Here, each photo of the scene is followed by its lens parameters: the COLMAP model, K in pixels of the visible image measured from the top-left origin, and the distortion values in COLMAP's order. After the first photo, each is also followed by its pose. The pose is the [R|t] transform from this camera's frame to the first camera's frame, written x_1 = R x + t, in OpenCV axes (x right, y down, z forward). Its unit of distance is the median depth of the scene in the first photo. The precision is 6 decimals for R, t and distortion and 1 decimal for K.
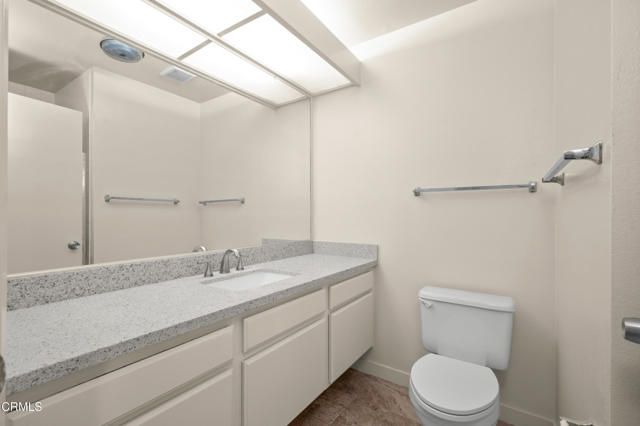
lens RADIAL K [[287.4, 0, 320.4], [0, 287.4, 214.9], [0, 0, 1]] dist [0.000144, 0.000012]
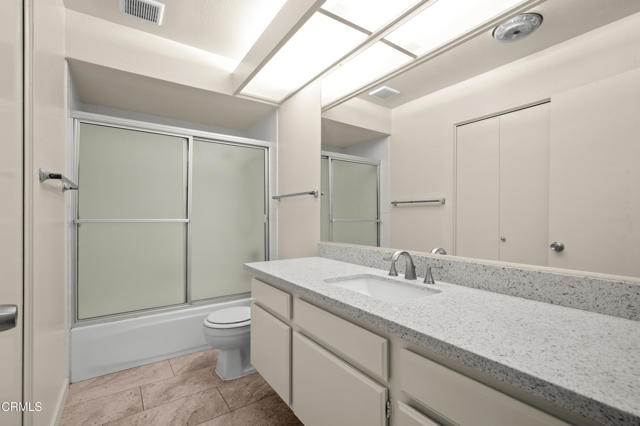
lens RADIAL K [[287.4, 0, 320.4], [0, 287.4, 214.9], [0, 0, 1]] dist [0.000144, 0.000012]
pose [[-0.366206, -0.001410, -0.930533, 0.658132], [-0.001480, 0.999998, -0.000933, 0.000434], [0.930533, 0.001035, -0.366207, 1.129003]]
